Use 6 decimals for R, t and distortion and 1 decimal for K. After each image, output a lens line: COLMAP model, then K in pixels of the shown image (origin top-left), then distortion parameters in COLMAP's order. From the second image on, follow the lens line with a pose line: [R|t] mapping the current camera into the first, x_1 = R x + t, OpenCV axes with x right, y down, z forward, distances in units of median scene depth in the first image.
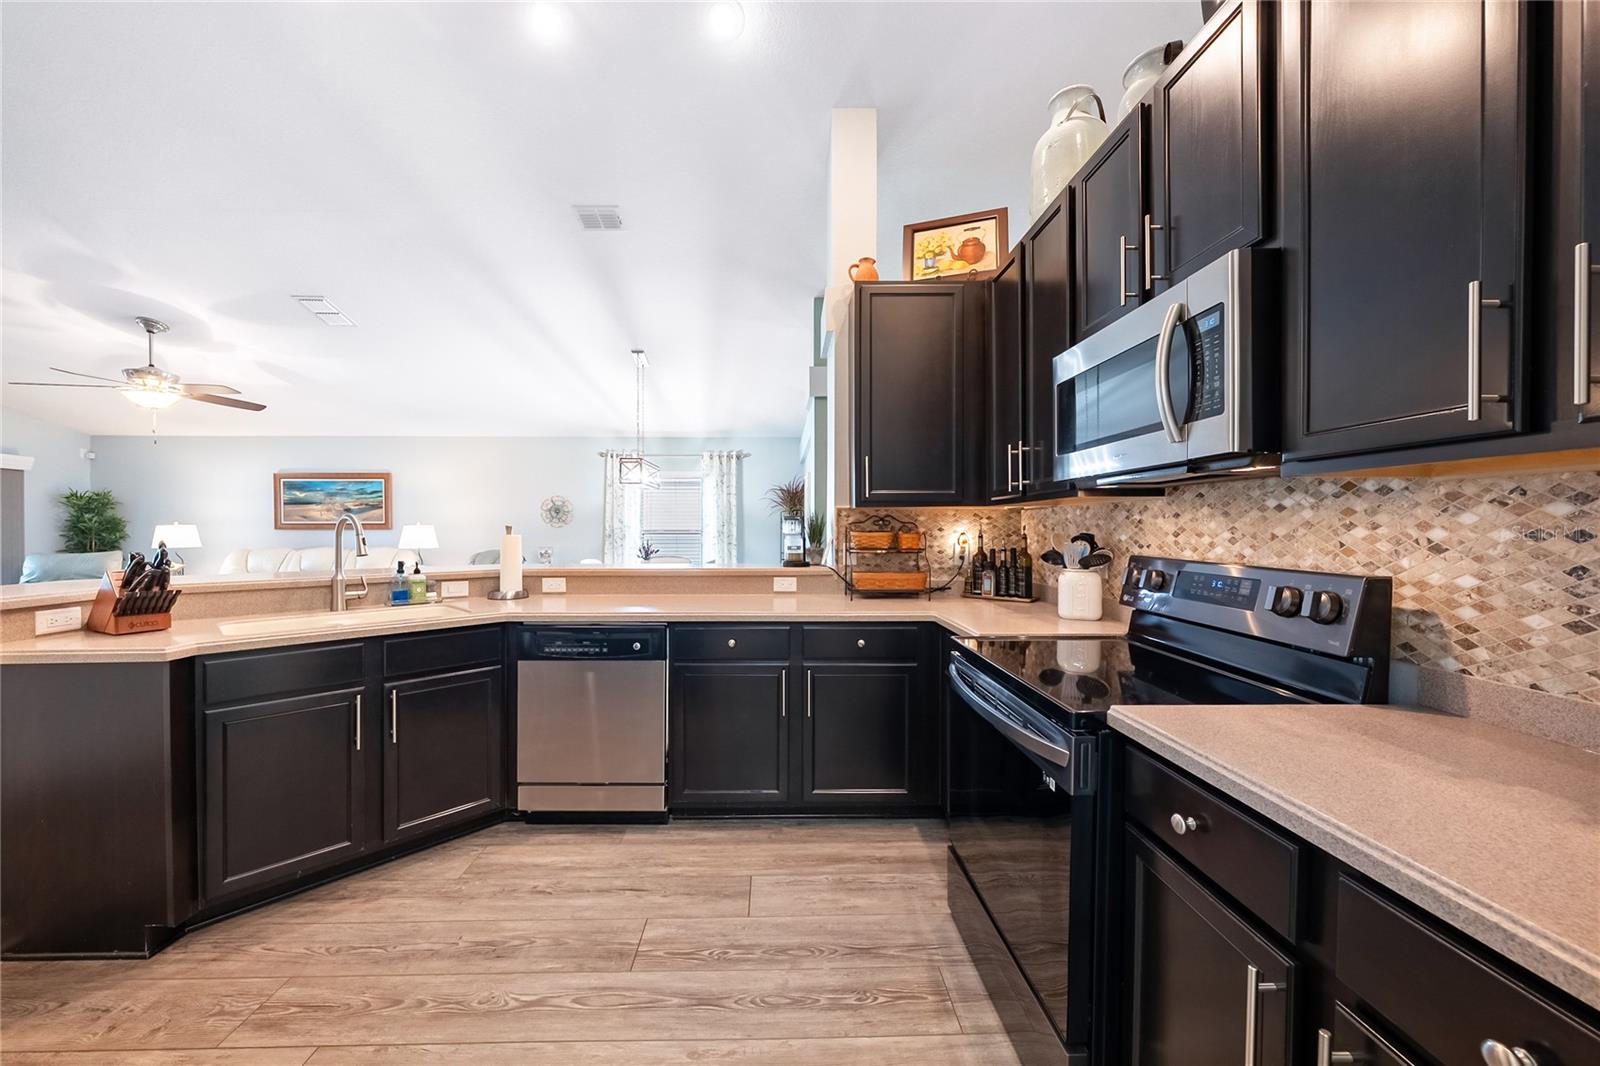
lens RADIAL K [[586.5, 0, 794.4], [0, 586.5, 533.3], [0, 0, 1]] dist [-0.006127, 0.001716]
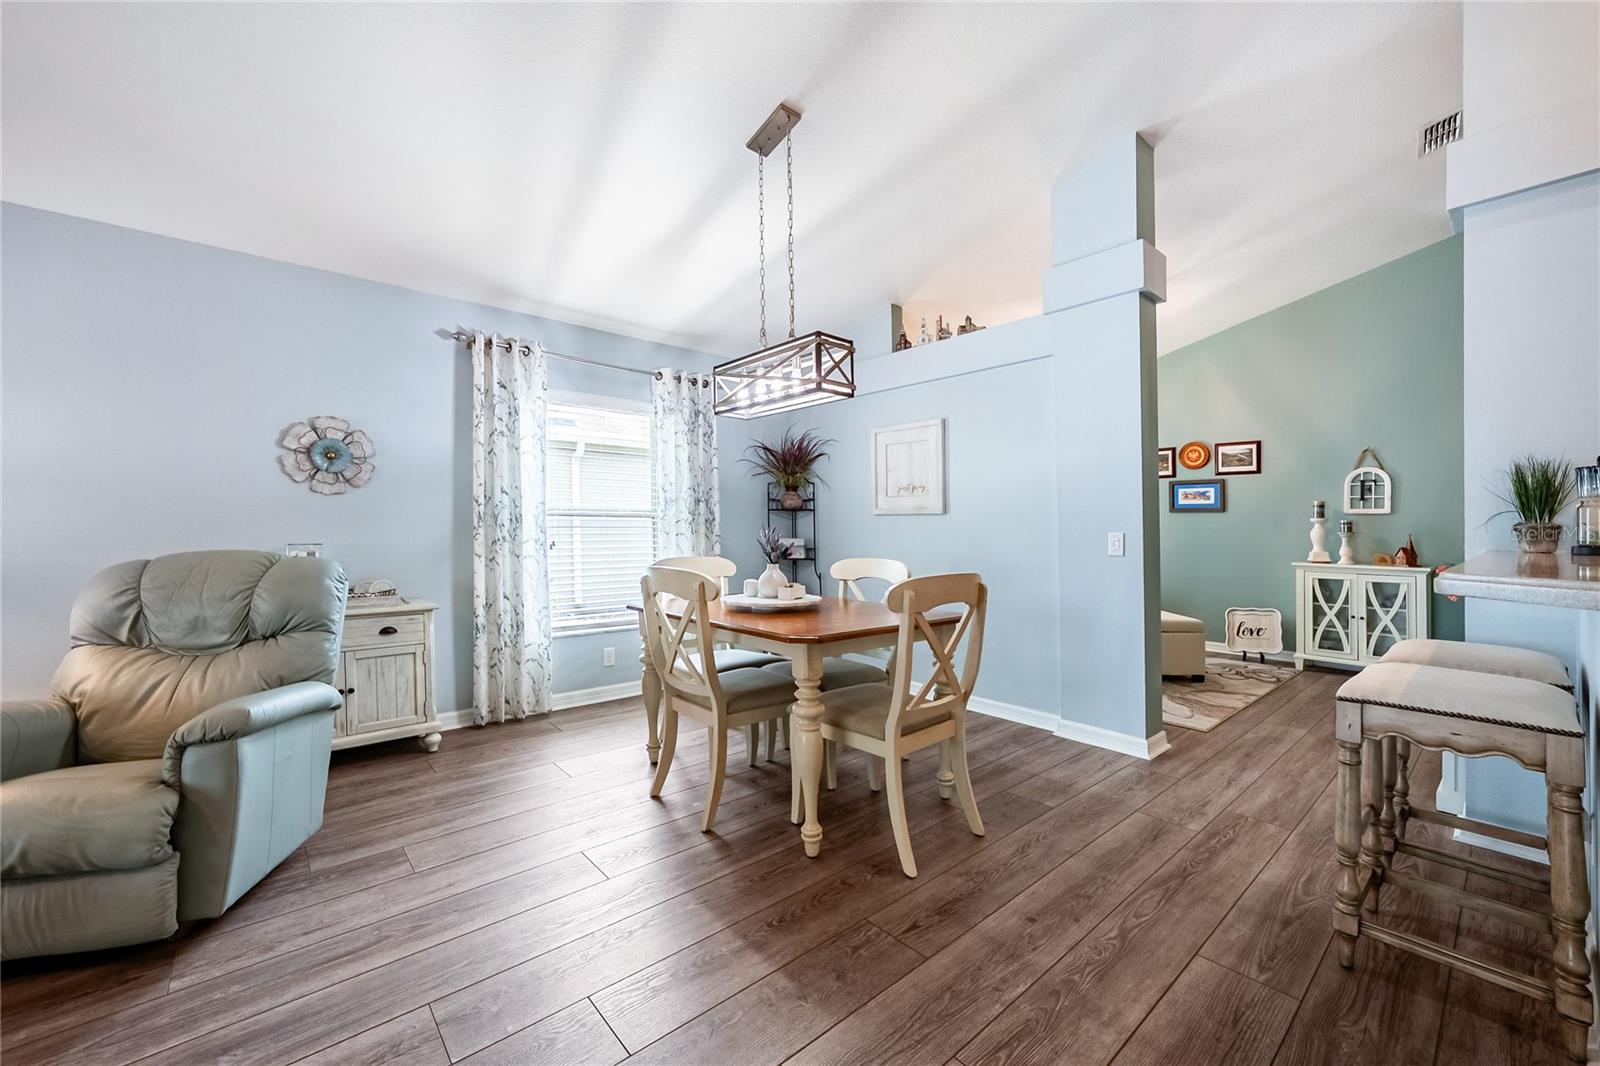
lens RADIAL K [[633.3, 0, 797.2], [0, 633.3, 536.3], [0, 0, 1]] dist [-0.003109, 0.000721]
pose [[0.768414, -0.005094, 0.639933, -0.579755], [-0.000307, 0.999965, 0.008329, 0.019803], [-0.639953, -0.006597, 0.768385, 0.604057]]
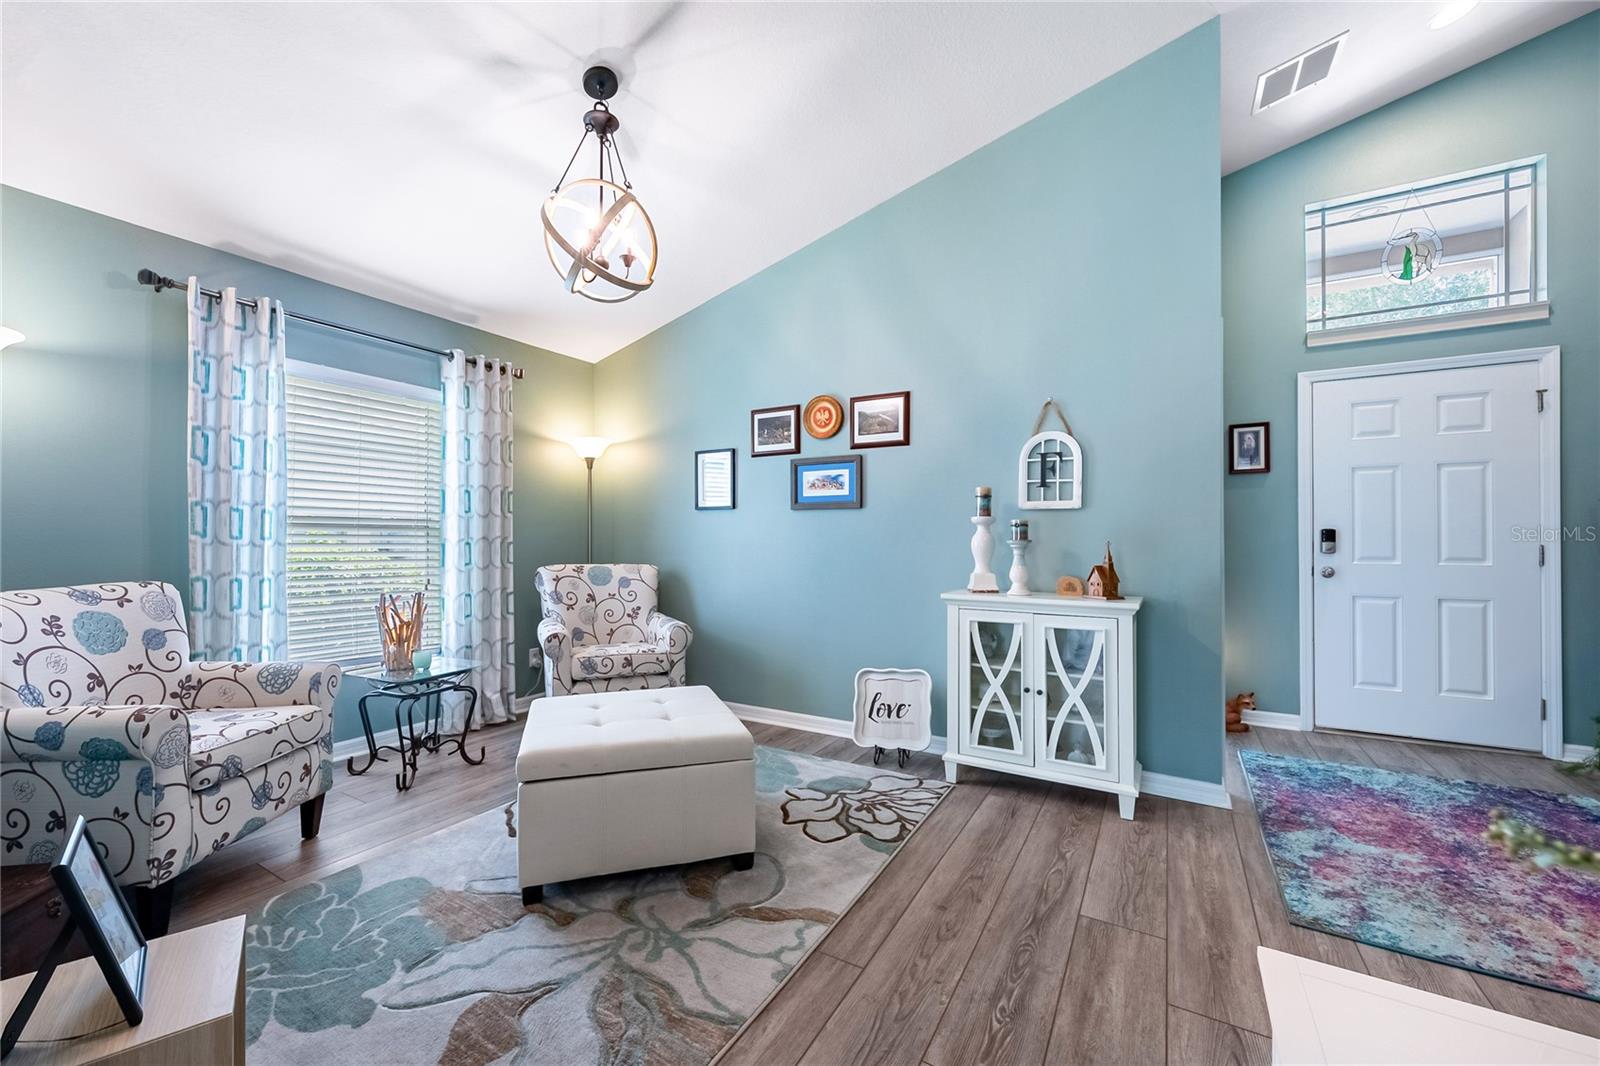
lens RADIAL K [[633.3, 0, 780.0], [0, 633.3, 558.2], [0, 0, 1]] dist [-0.003109, 0.000721]
pose [[0.549587, -0.021444, 0.835161, 0.096481], [0.005541, 0.999742, 0.022023, 0.023920], [-0.835418, -0.007476, 0.549564, 0.677658]]
